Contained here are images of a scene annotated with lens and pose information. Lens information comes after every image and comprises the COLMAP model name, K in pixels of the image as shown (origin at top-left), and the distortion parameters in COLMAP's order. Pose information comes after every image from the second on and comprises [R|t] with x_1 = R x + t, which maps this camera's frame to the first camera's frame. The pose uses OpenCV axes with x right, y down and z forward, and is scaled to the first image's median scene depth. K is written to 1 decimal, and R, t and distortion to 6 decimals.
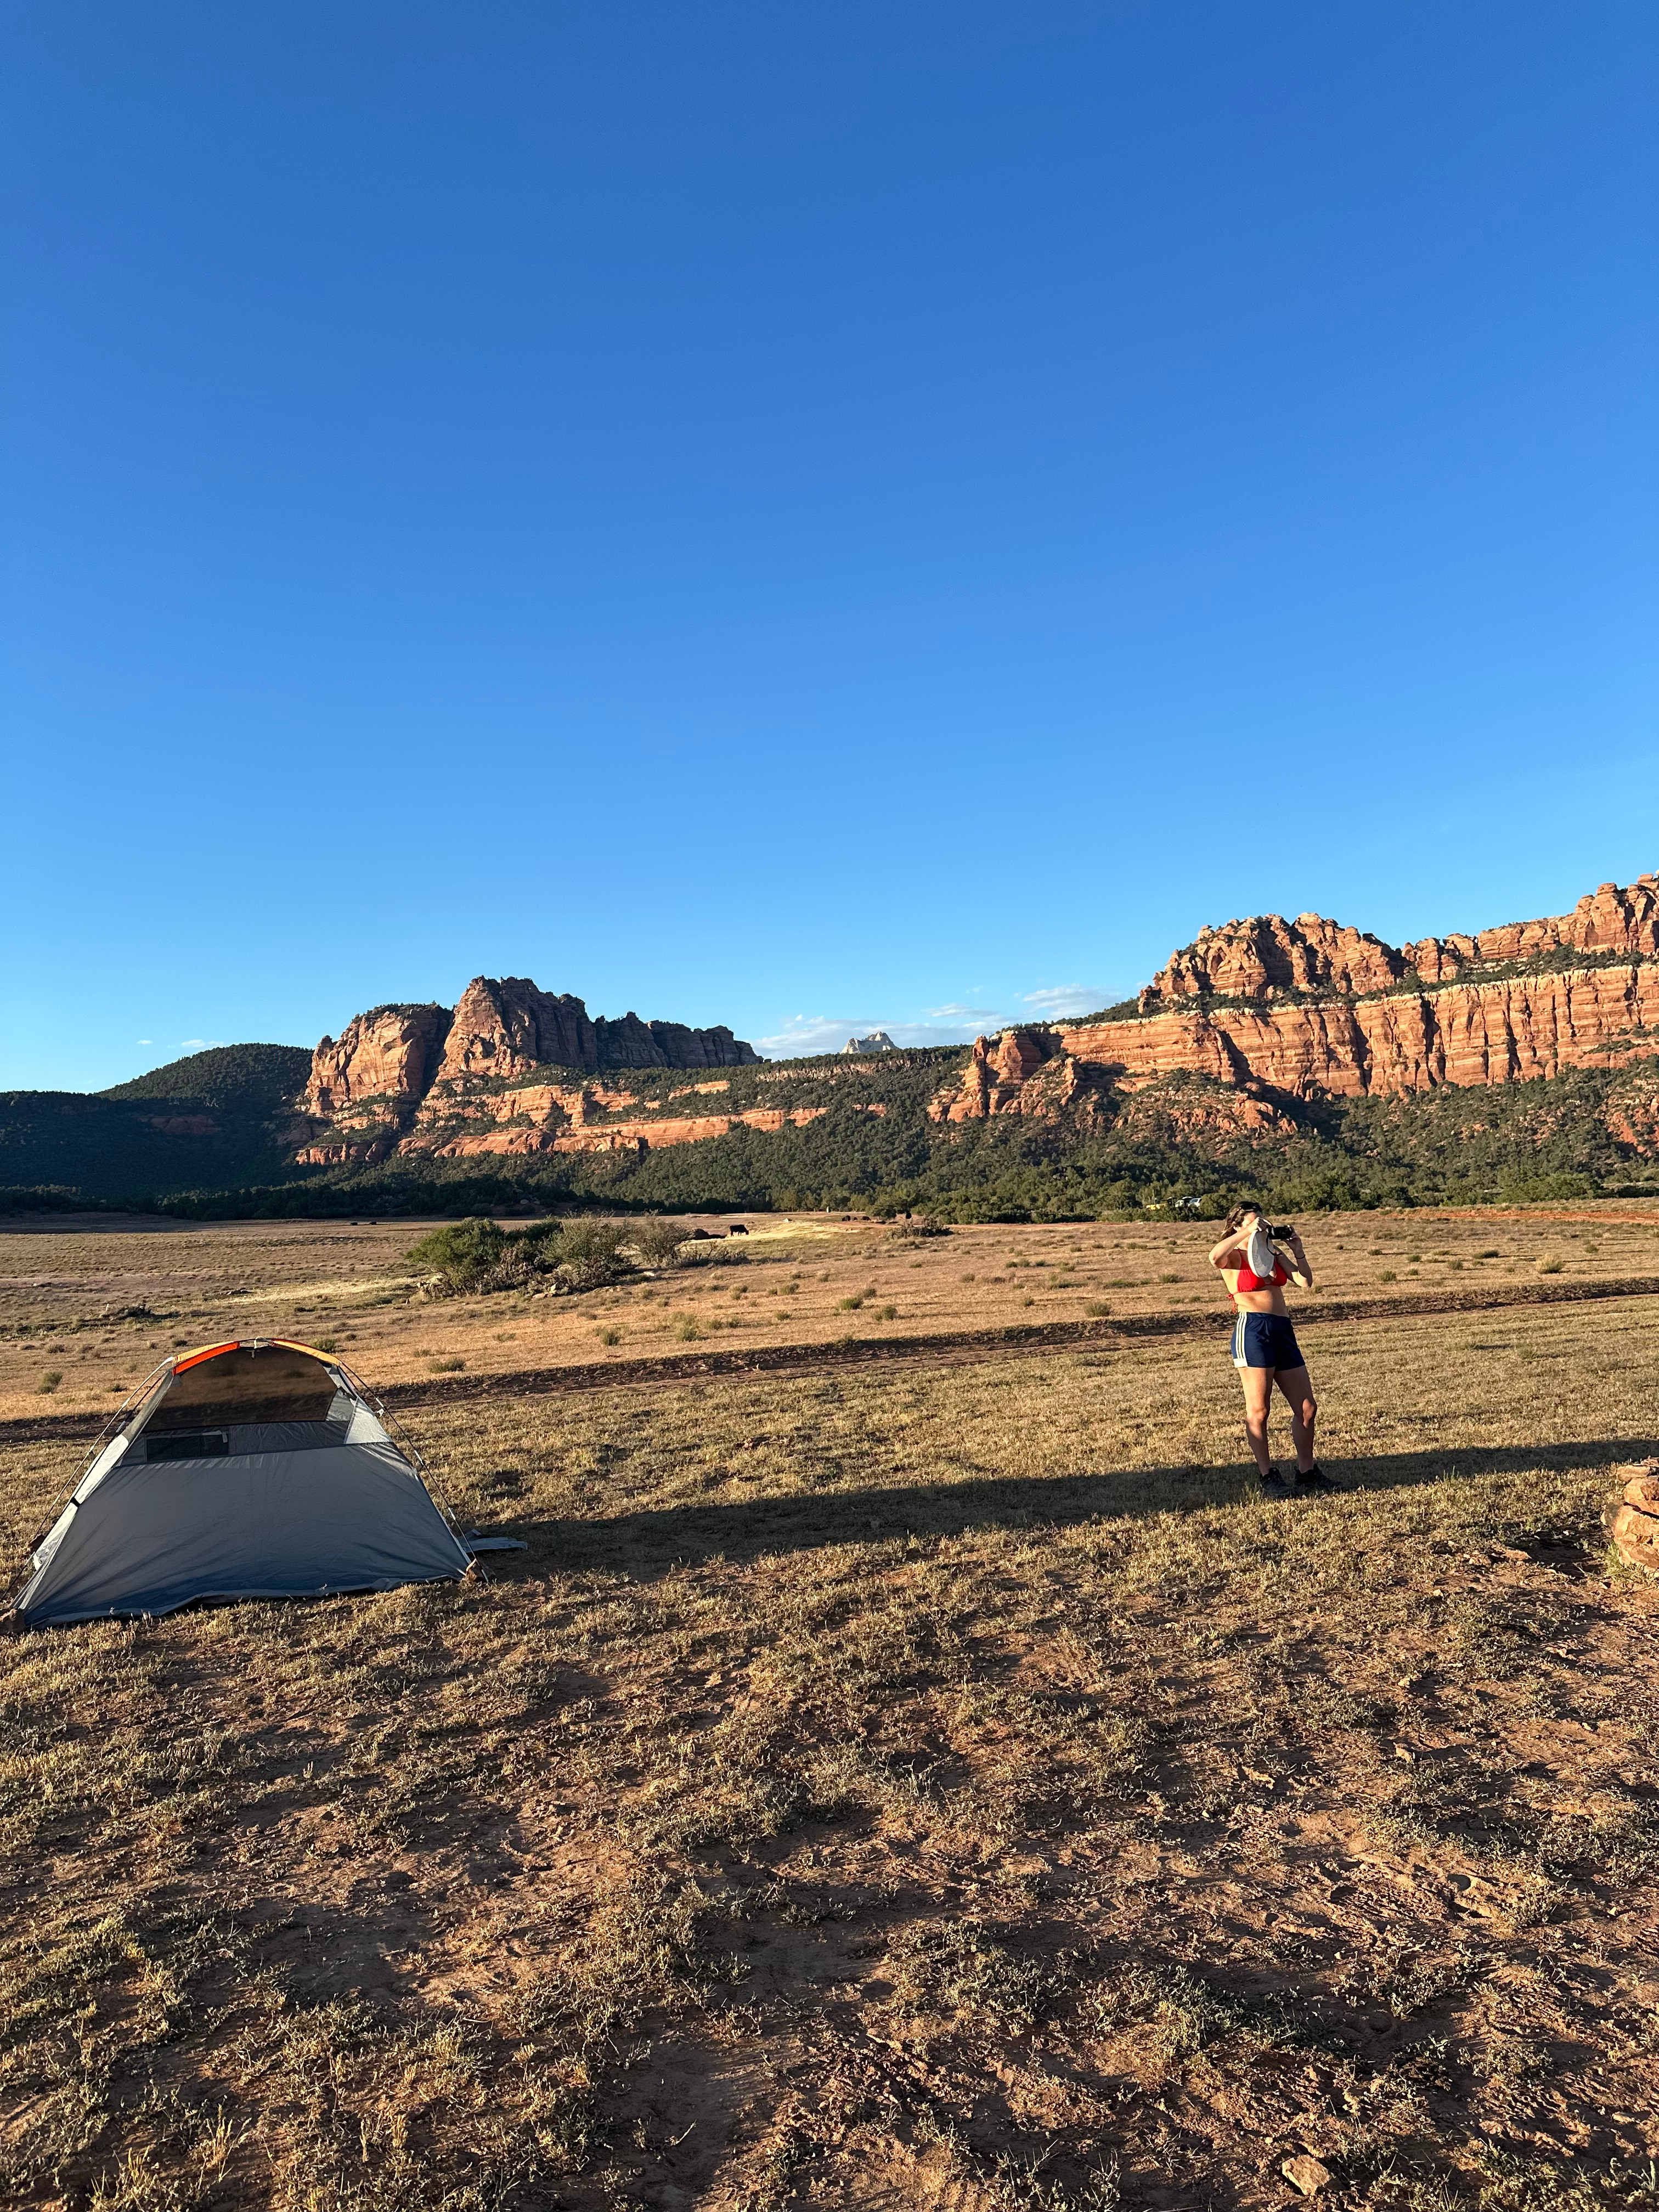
lens RADIAL K [[1539.3, 0, 799.9], [0, 1539.3, 1097.5], [0, 0, 1]] dist [0.151757, -0.302627]
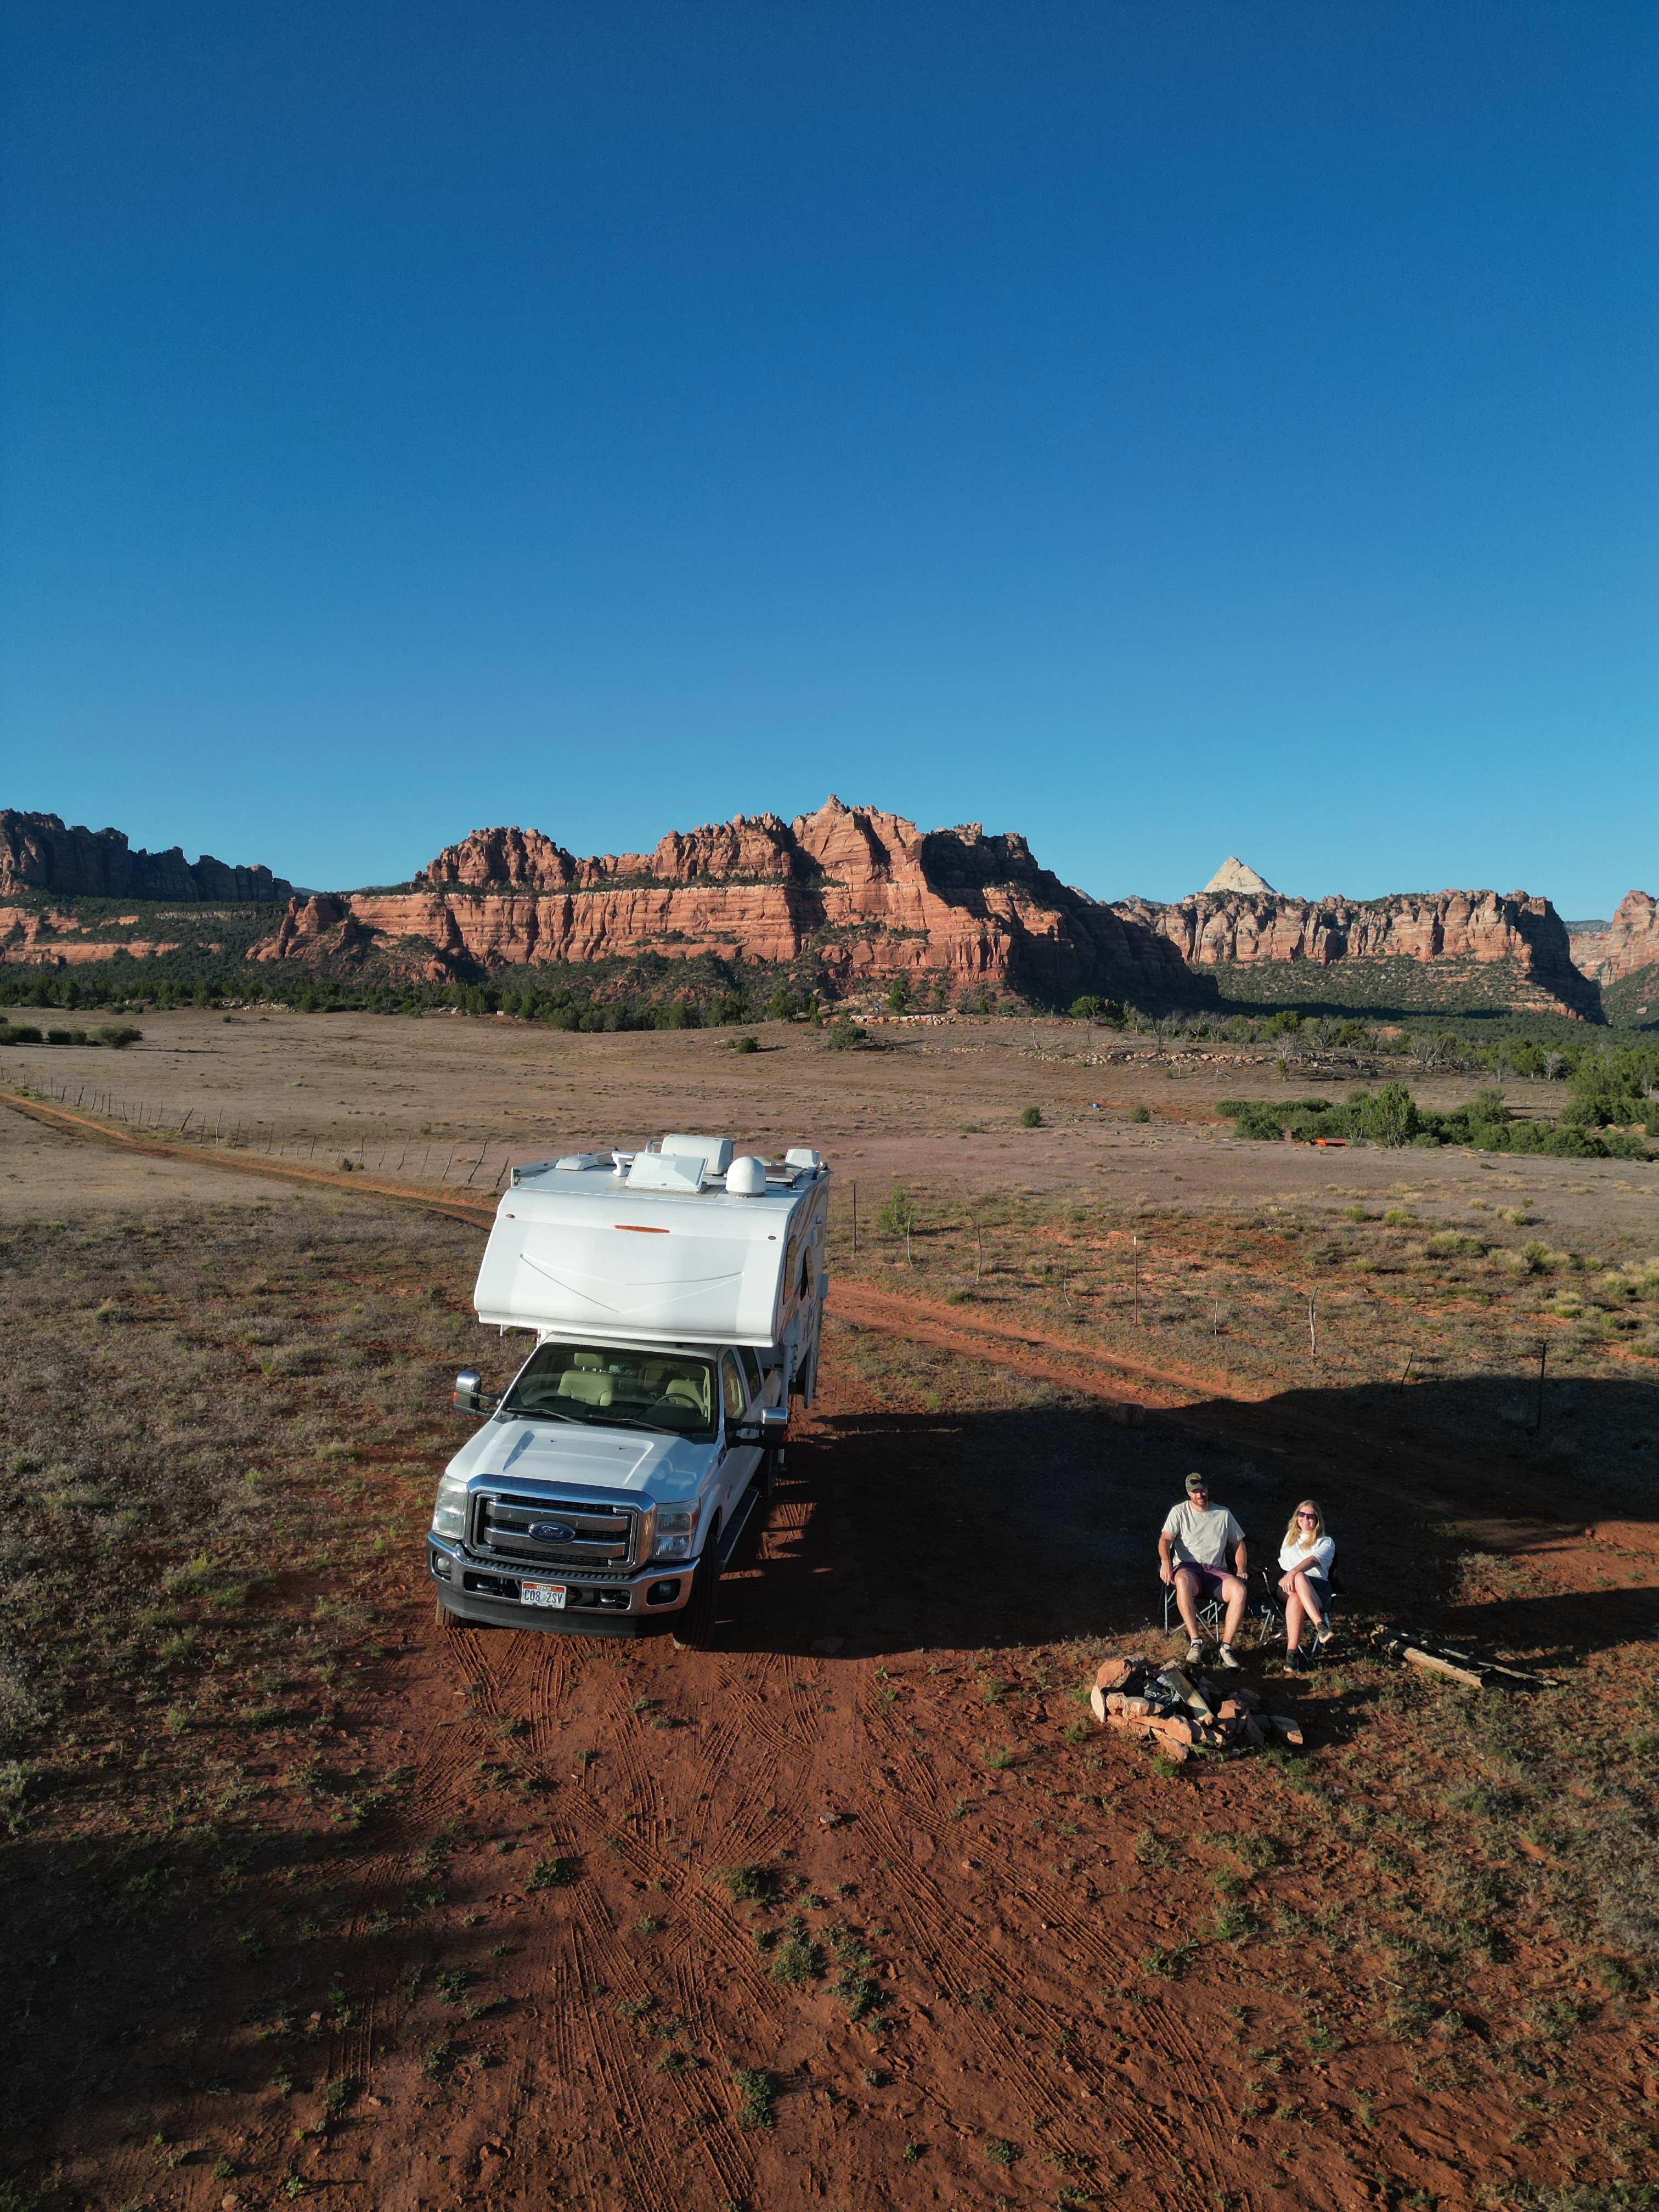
lens RADIAL K [[1527.1, 0, 829.5], [0, 1527.1, 1106.0], [0, 0, 1]] dist [0.176809, -0.314483]
pose [[0.993313, 0.058867, 0.099313, 0.471625], [-0.069844, 0.991369, 0.110944, -0.044750], [-0.091925, -0.117139, 0.988852, -0.411704]]
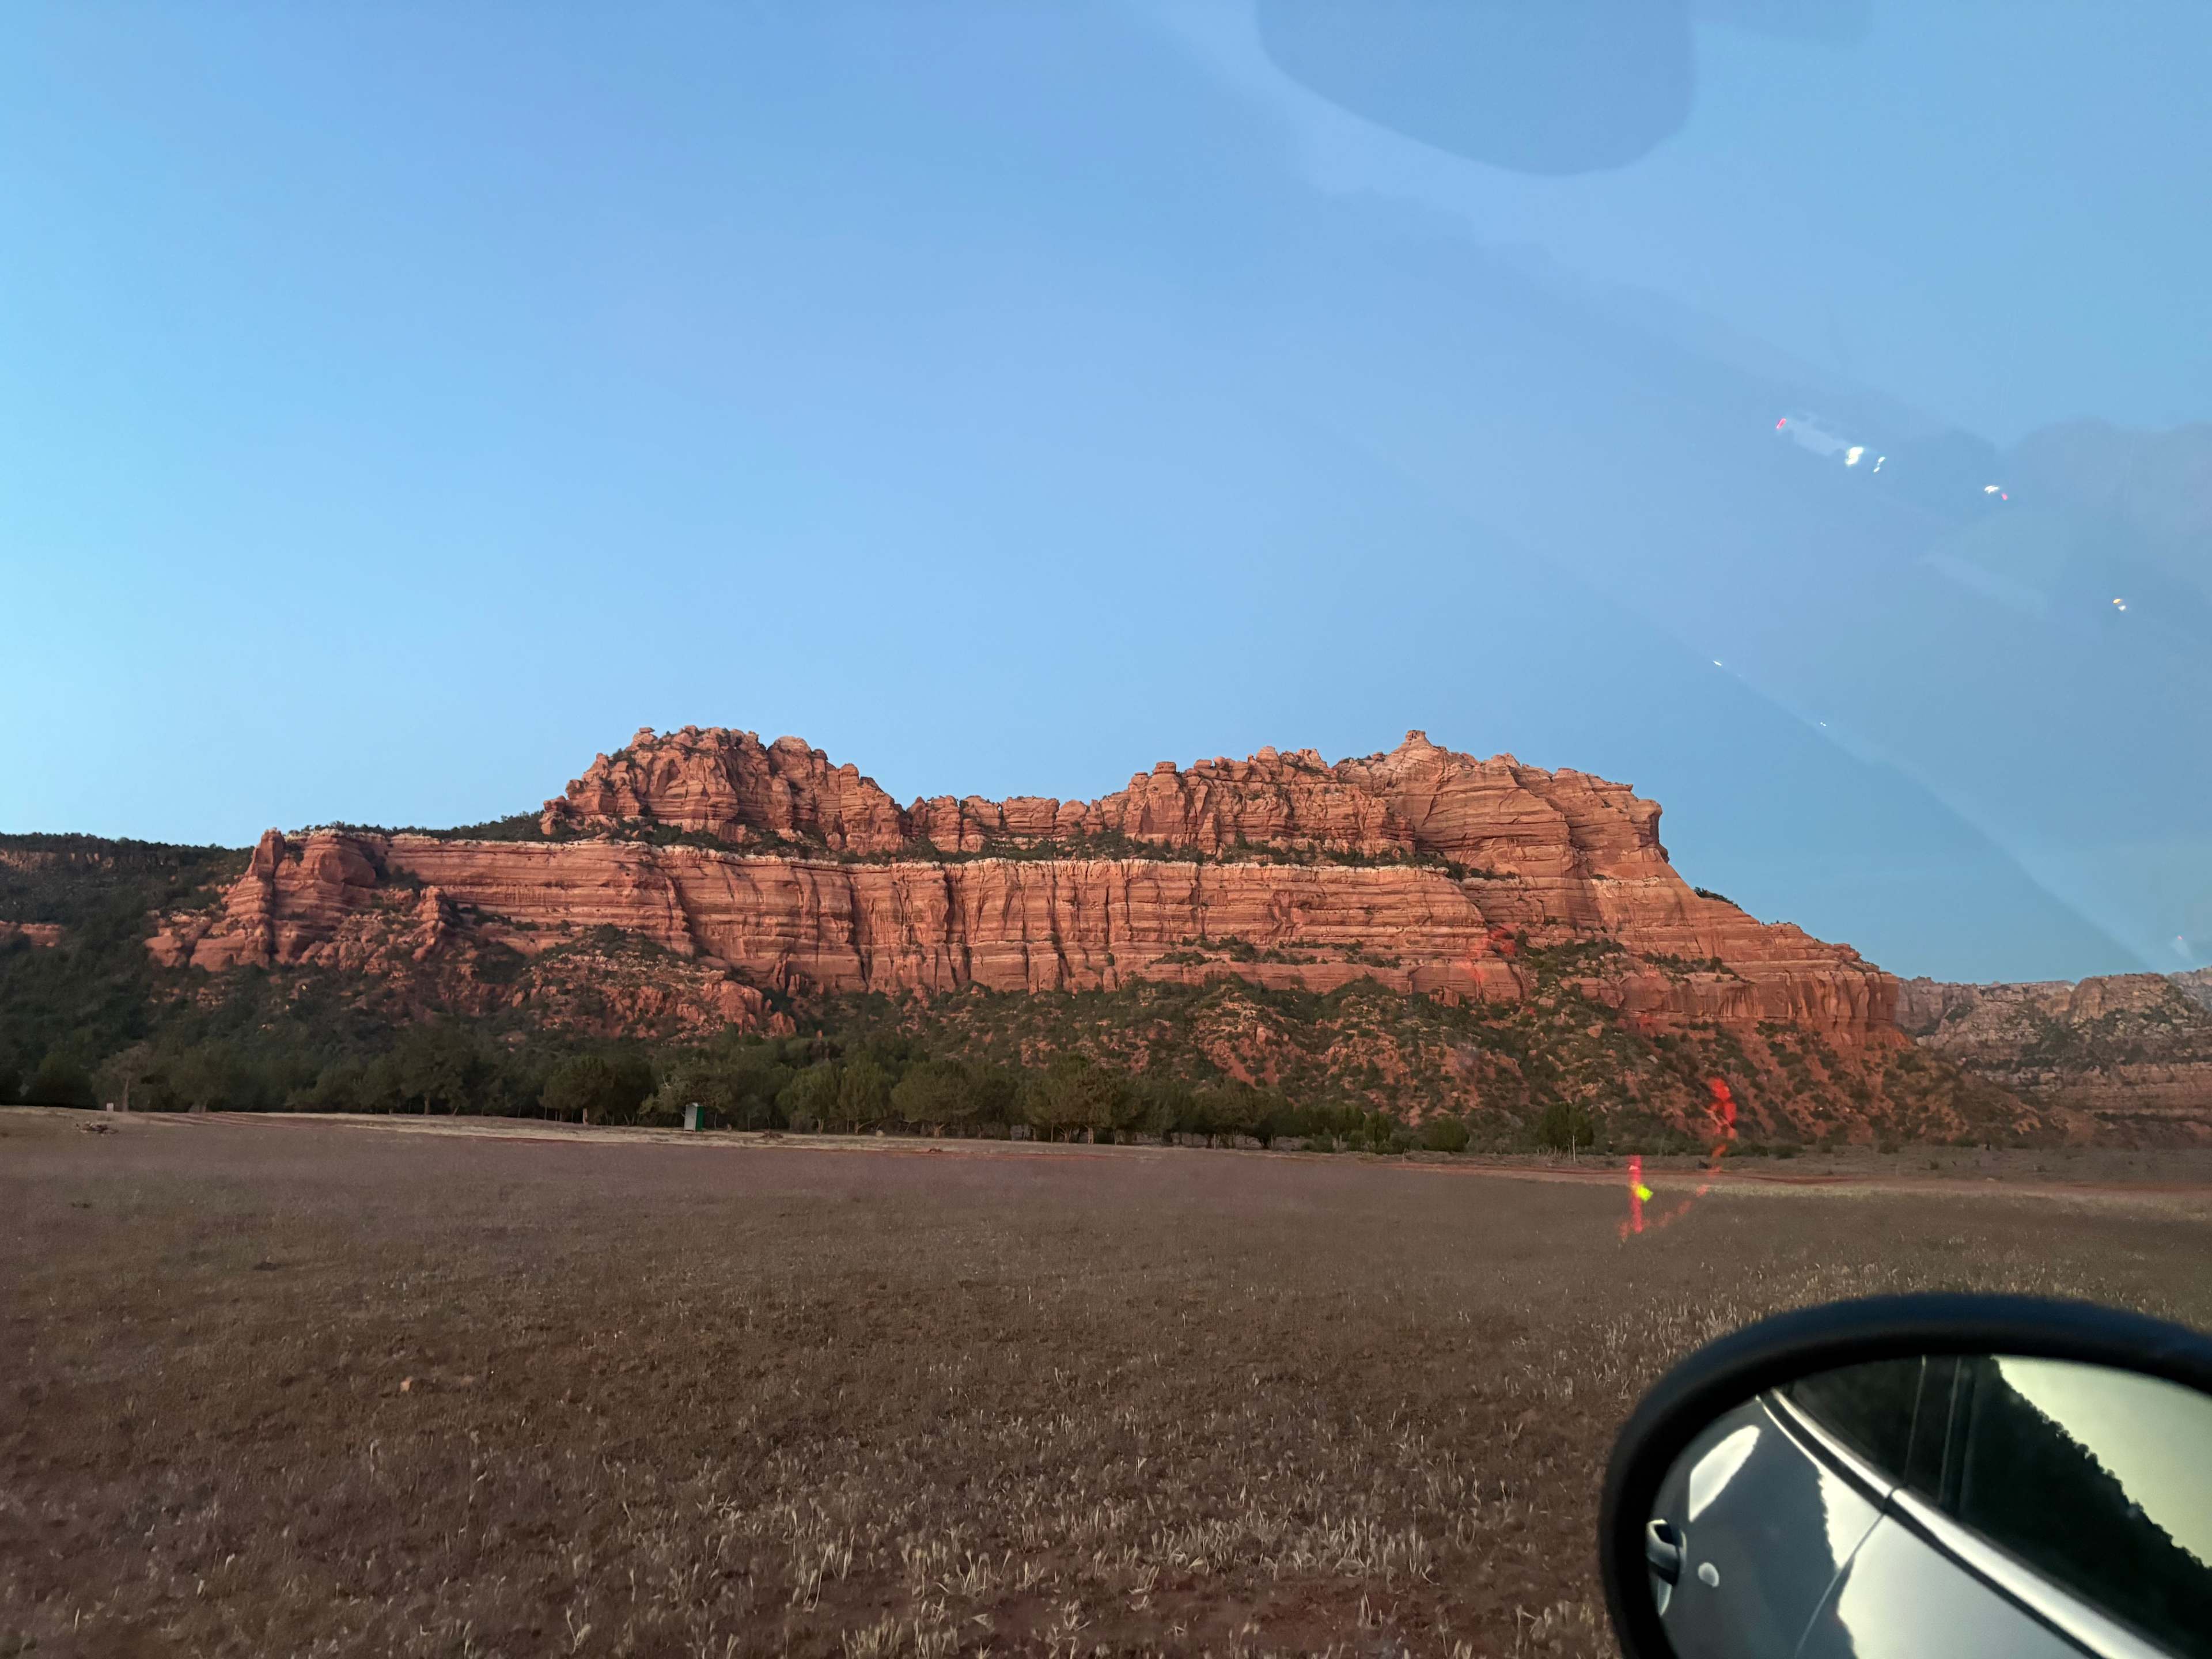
lens RADIAL K [[1646.4, 0, 1092.5], [0, 1646.4, 836.0], [0, 0, 1]] dist [0.120081, -0.179183]
pose [[0.774006, 0.159618, 0.612729, -0.032866], [-0.093302, 0.985892, -0.138969, 0.022521], [-0.626266, 0.050394, 0.777979, 0.314790]]
